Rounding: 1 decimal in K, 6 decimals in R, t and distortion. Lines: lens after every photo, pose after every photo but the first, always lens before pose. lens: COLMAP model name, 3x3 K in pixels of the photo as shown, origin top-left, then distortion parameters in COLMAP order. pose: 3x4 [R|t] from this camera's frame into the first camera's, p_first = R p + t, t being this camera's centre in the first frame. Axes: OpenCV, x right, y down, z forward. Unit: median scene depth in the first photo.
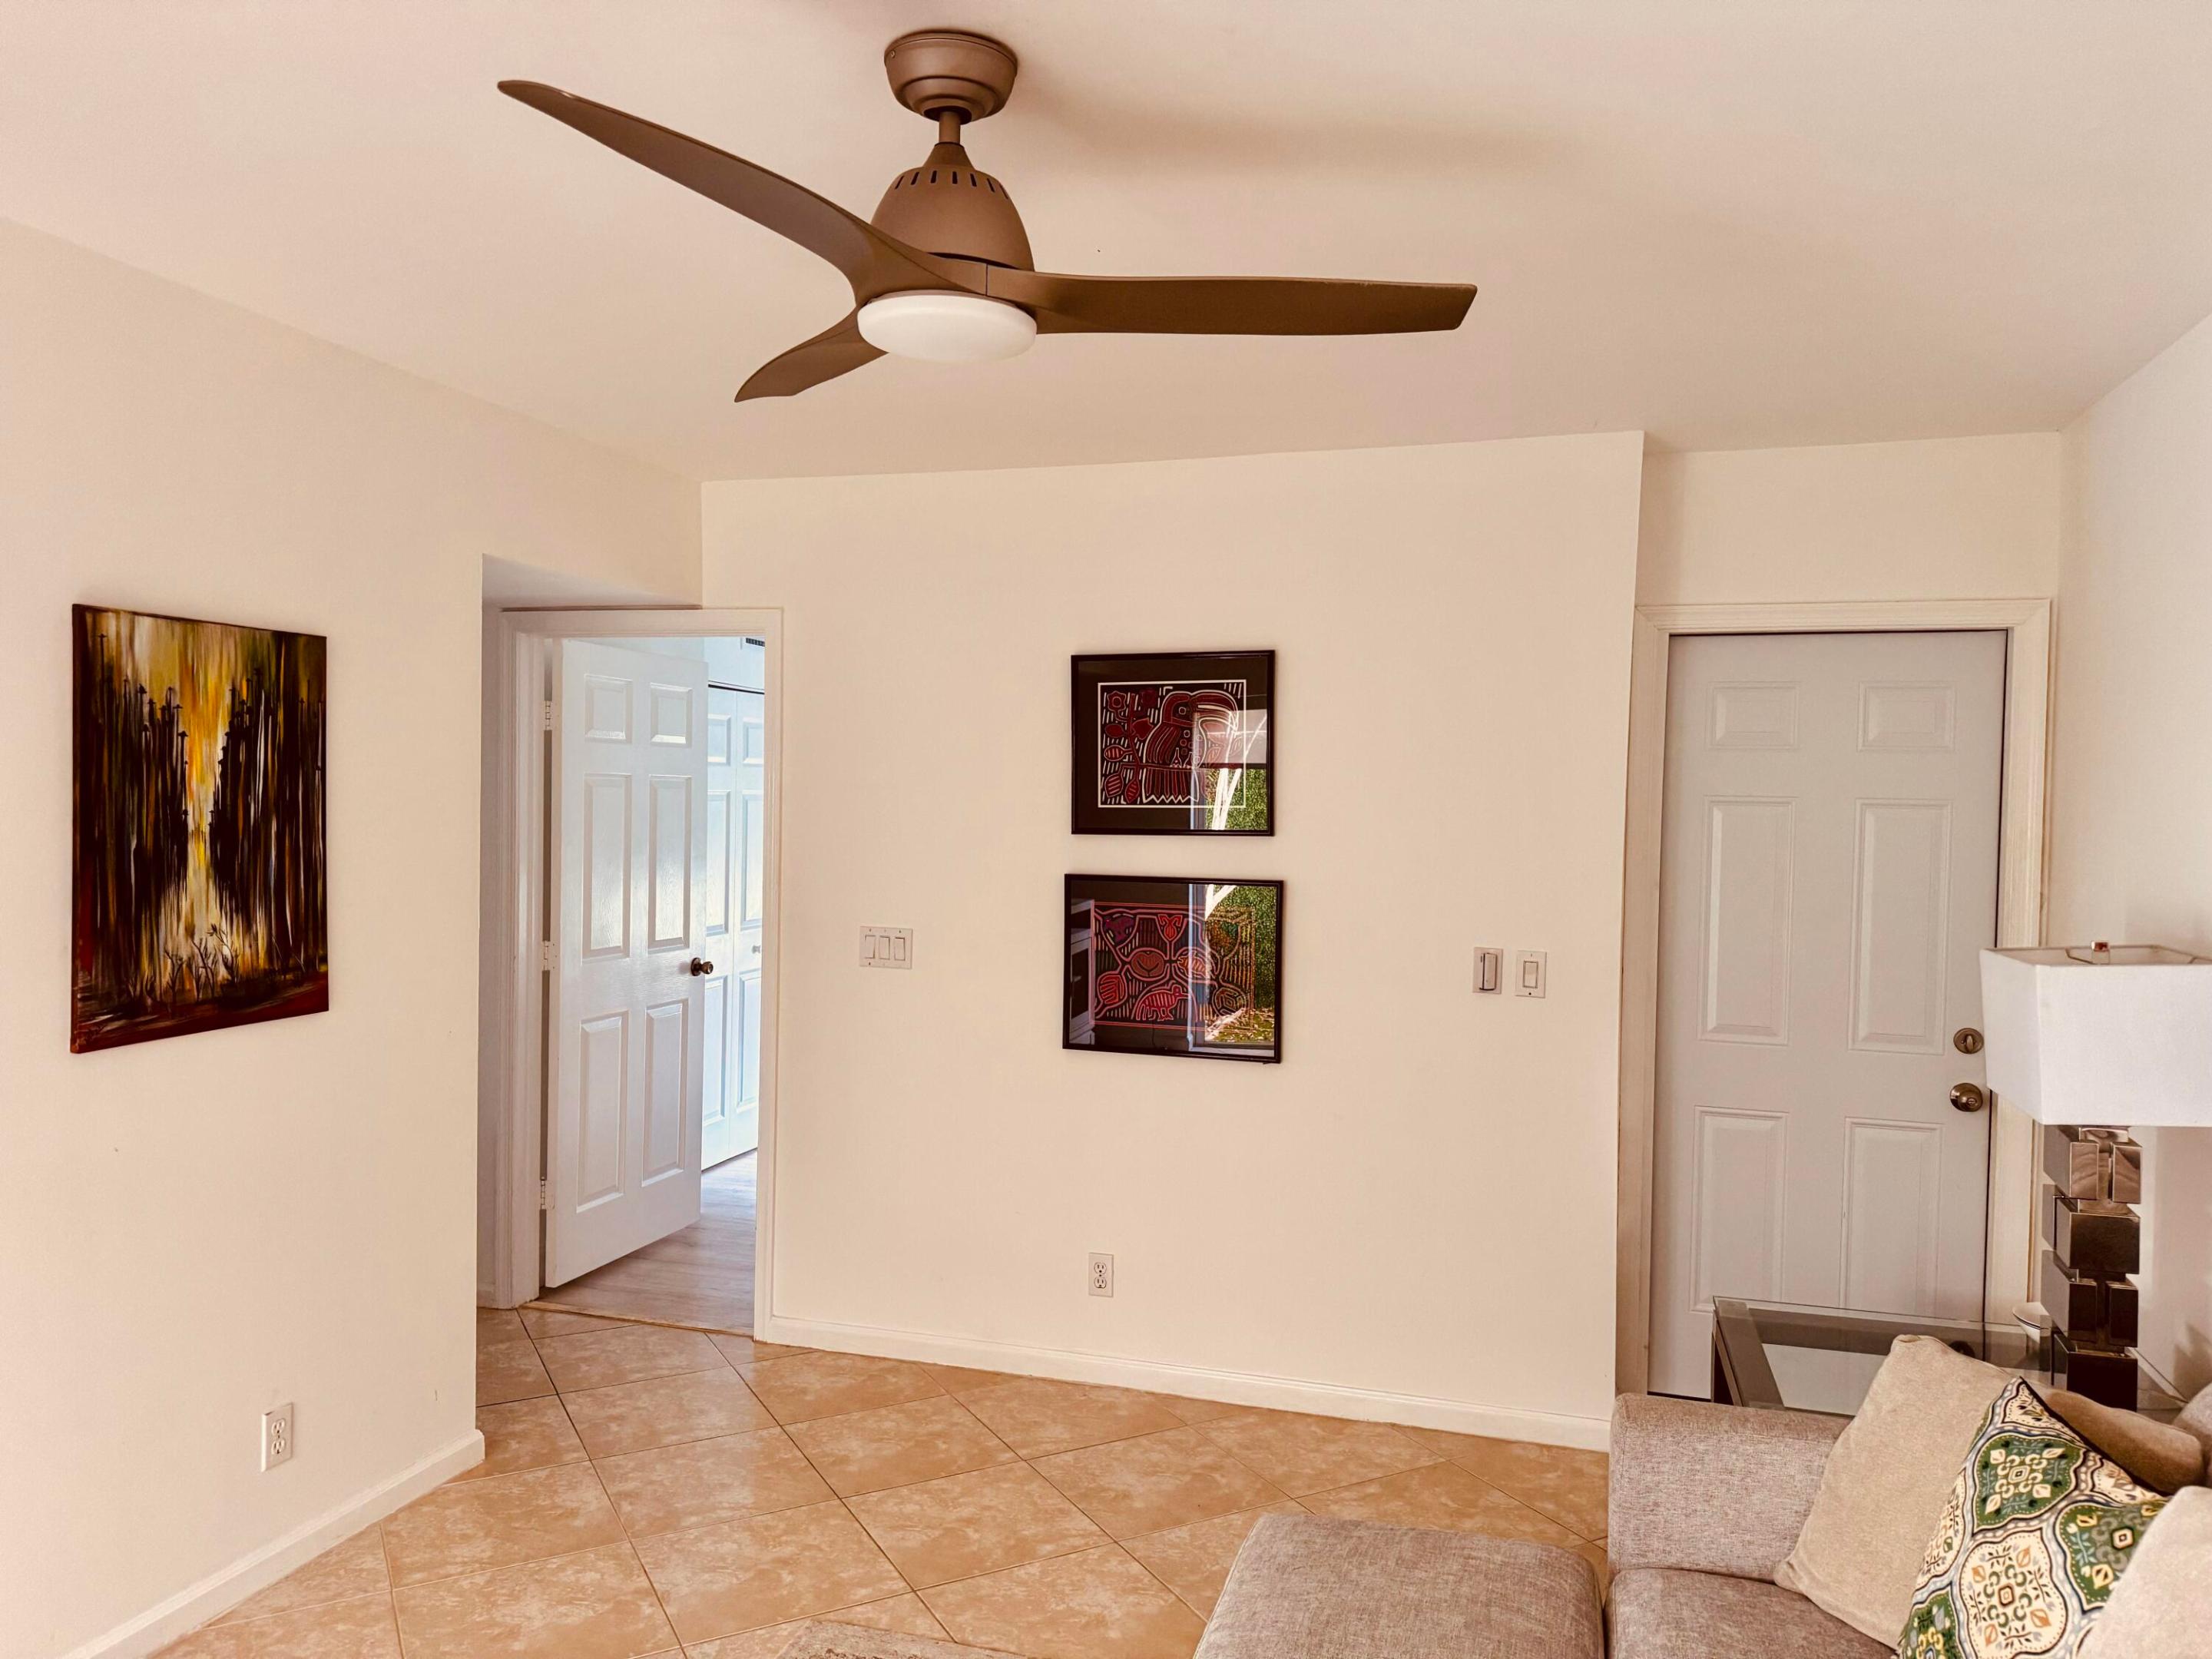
lens RADIAL K [[1562.3, 0, 1097.6], [0, 1562.3, 826.8], [0, 0, 1]] dist [0.023071, -0.025869]
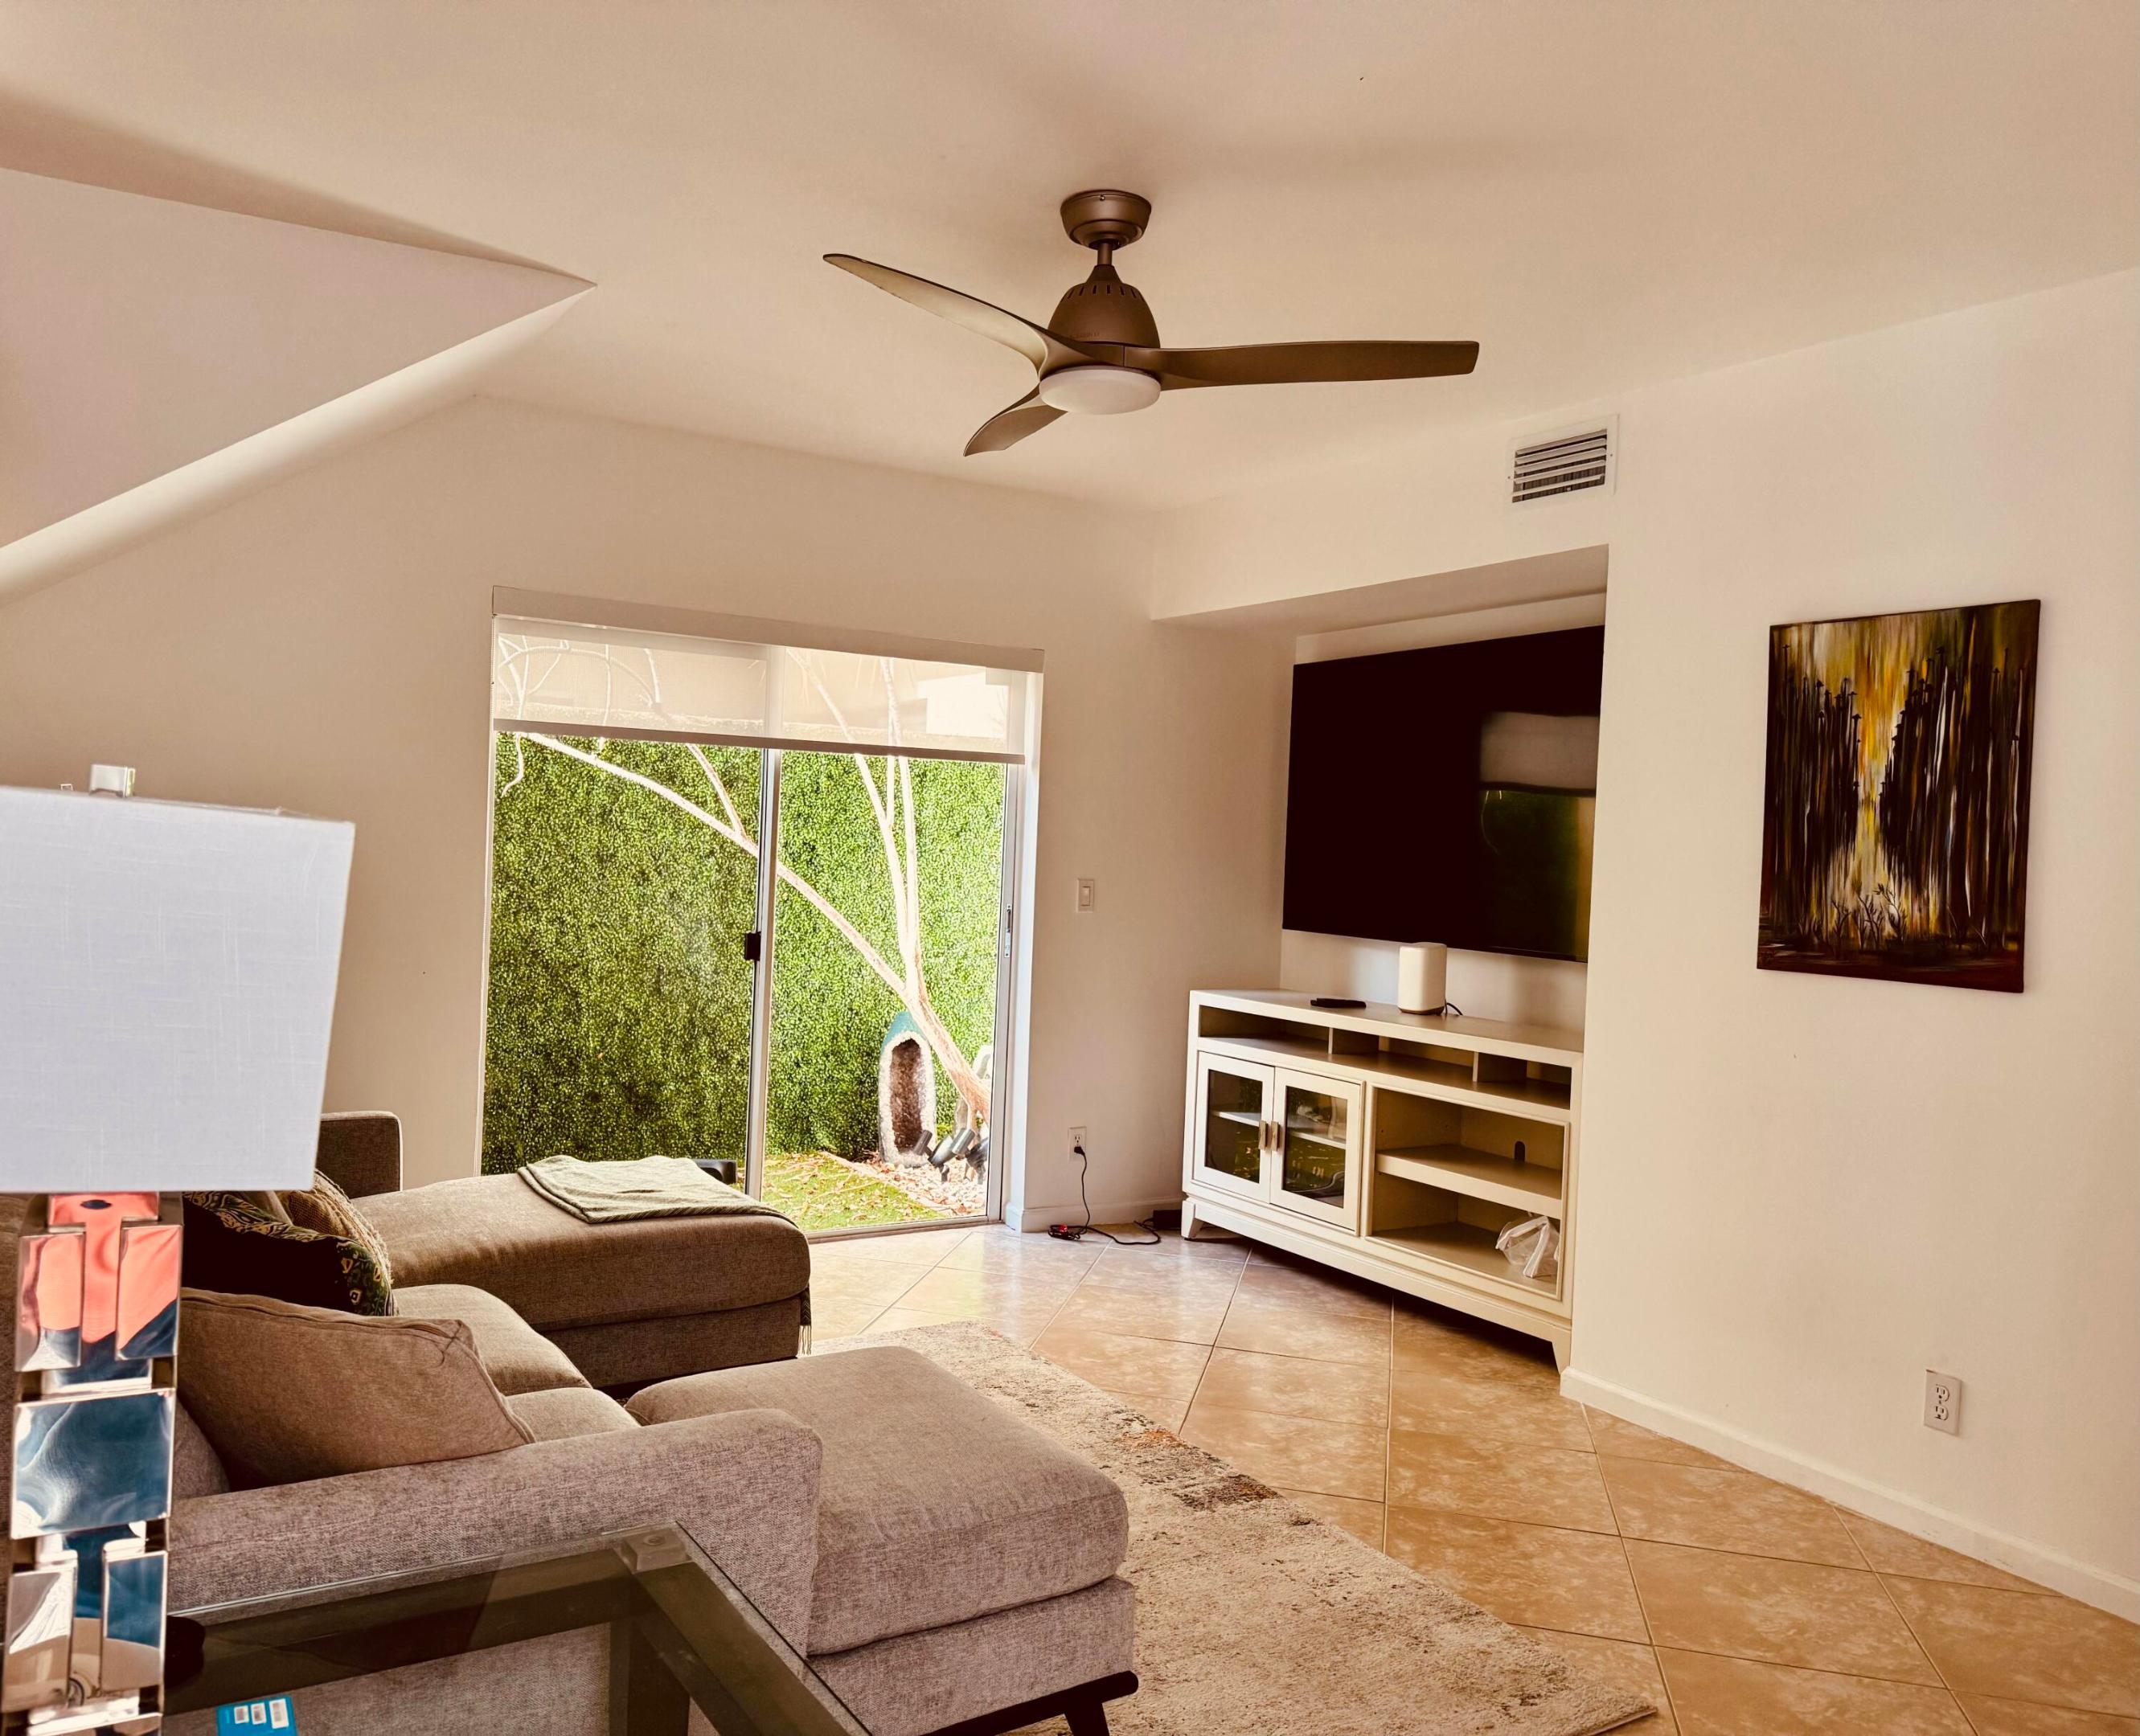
lens RADIAL K [[1595.3, 0, 1069.0], [0, 1595.3, 870.0], [0, 0, 1]] dist [-0.003626, 0.007683]
pose [[-0.635716, -0.034170, -0.771167, 0.683550], [-0.072110, 0.997280, 0.015254, 0.077018], [0.768548, 0.065306, -0.636451, 1.287502]]
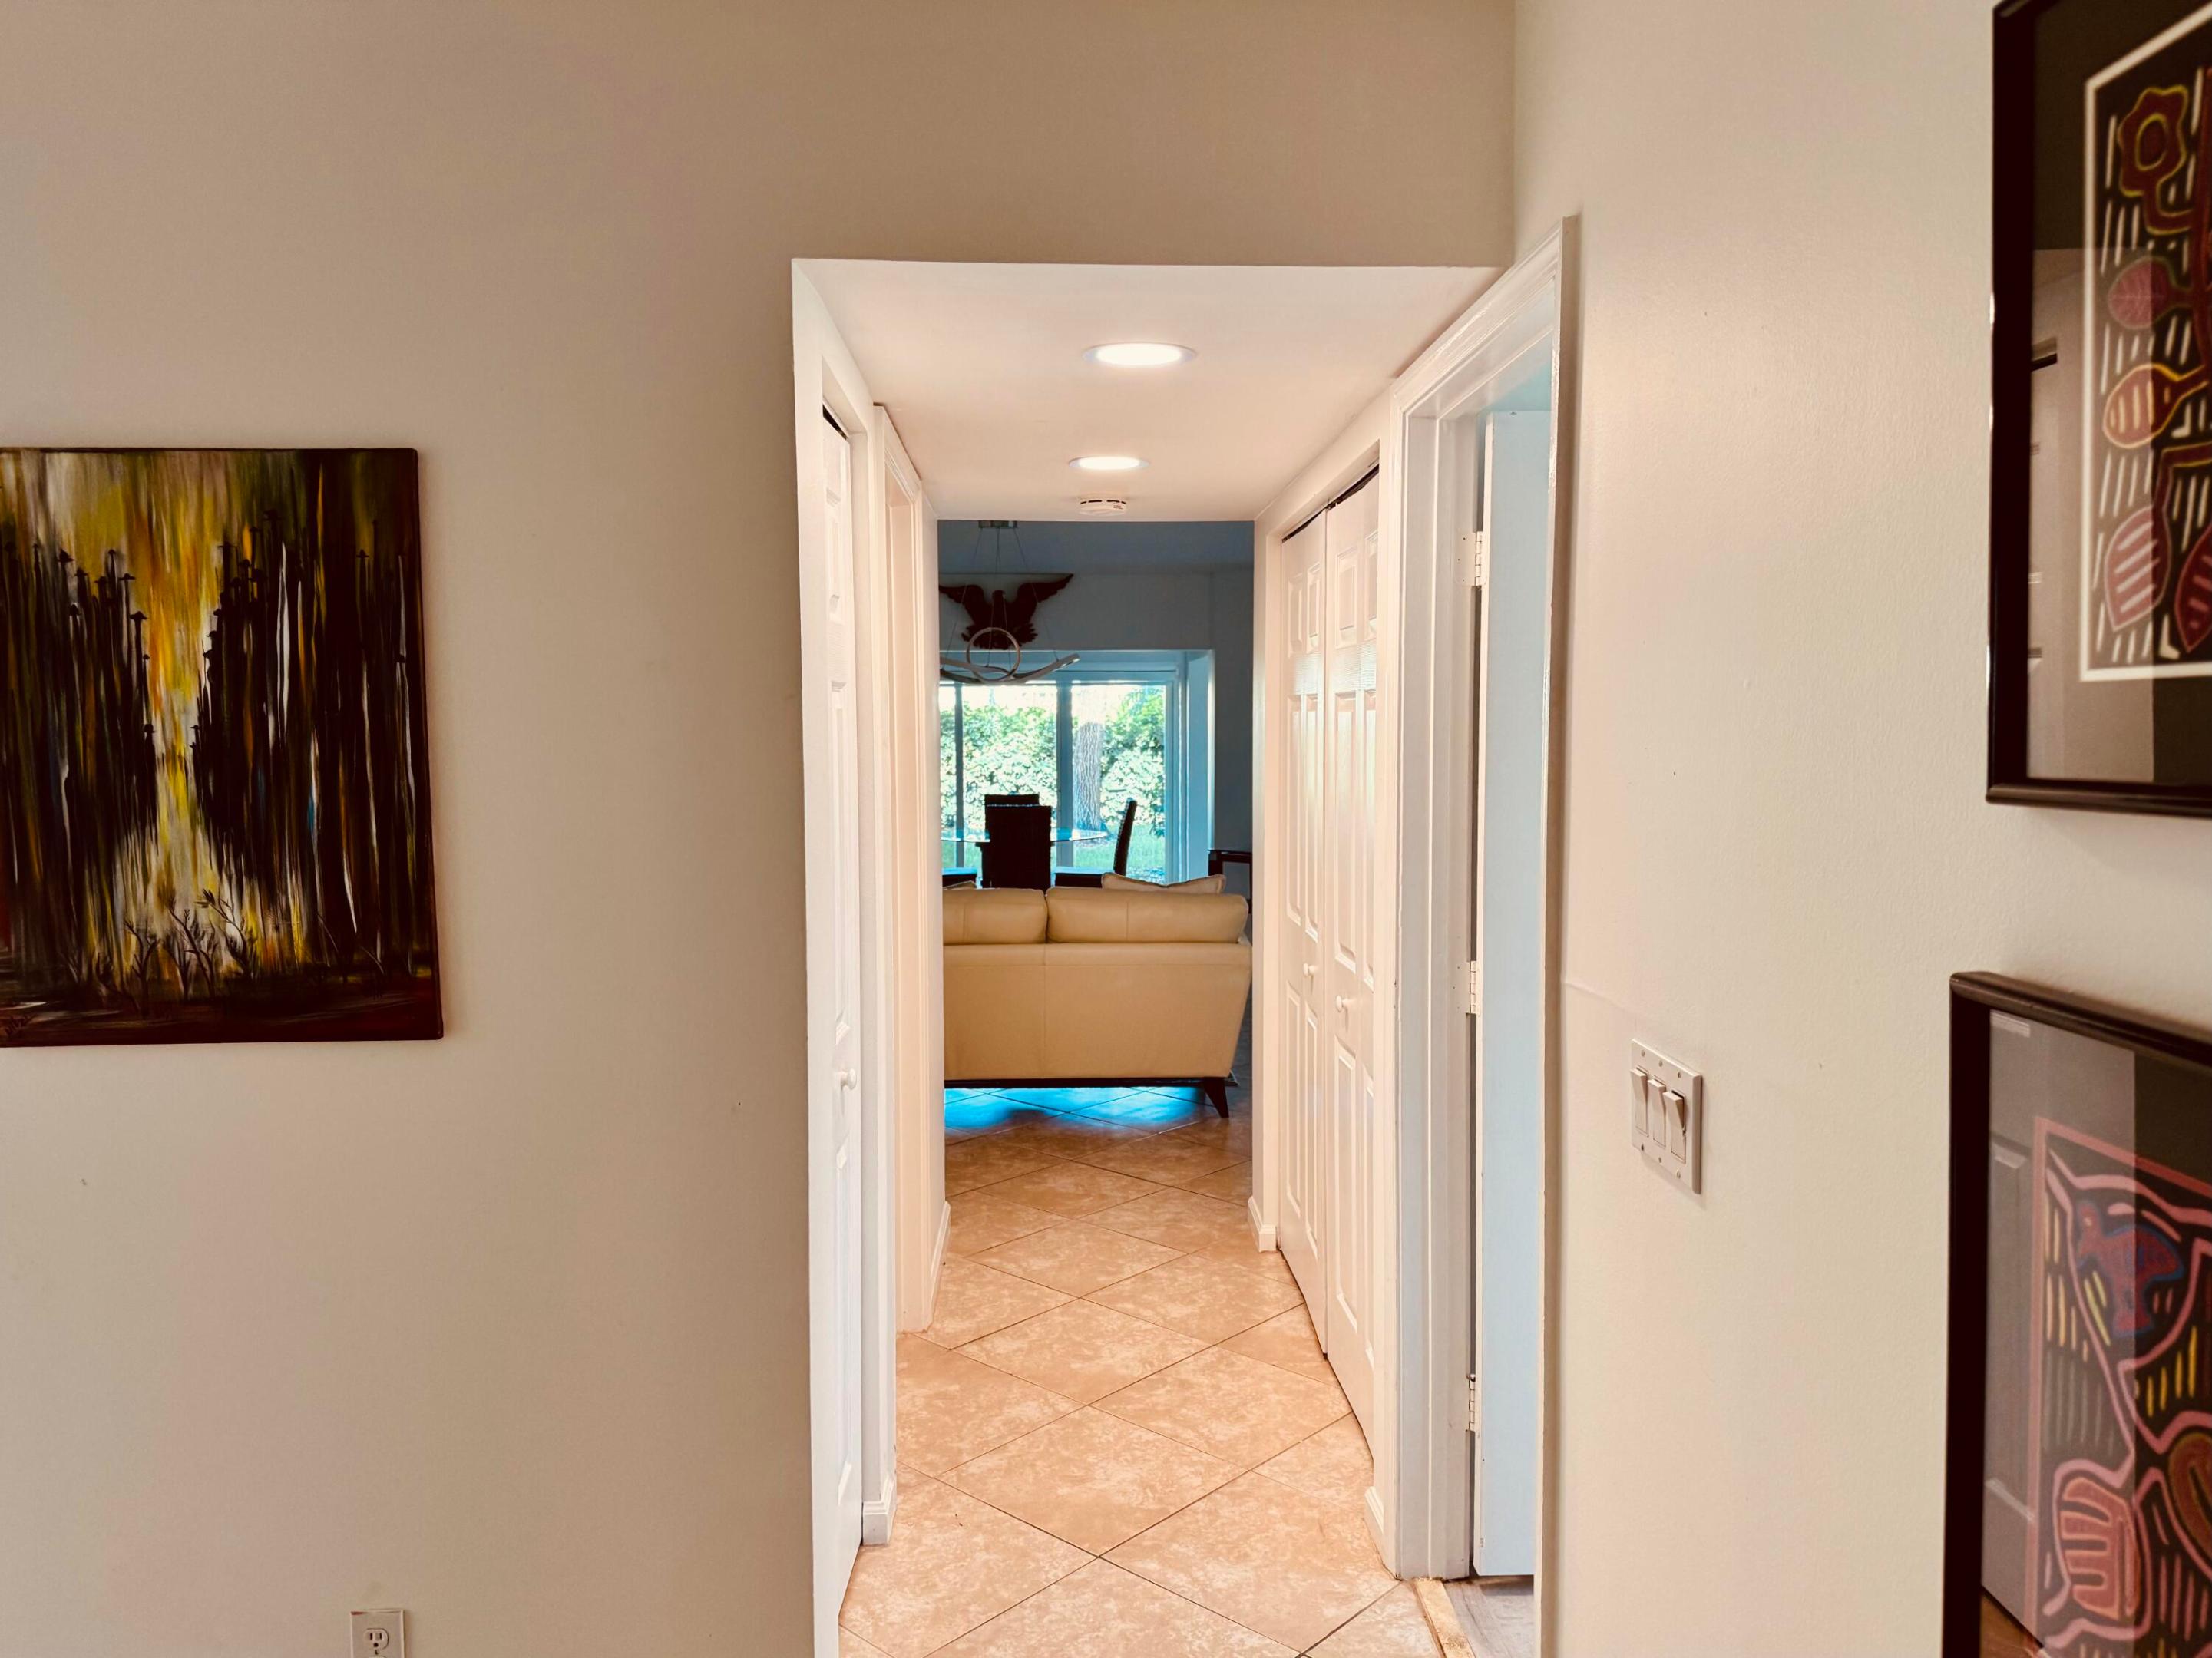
lens RADIAL K [[1562.1, 0, 1118.4], [0, 1562.1, 812.4], [0, 0, 1]] dist [0.023071, -0.025869]
pose [[0.333086, 0.043068, -0.941912, 0.220353], [-0.009386, 0.999058, 0.042362, -0.005394], [0.942850, -0.005269, 0.333177, 1.156822]]
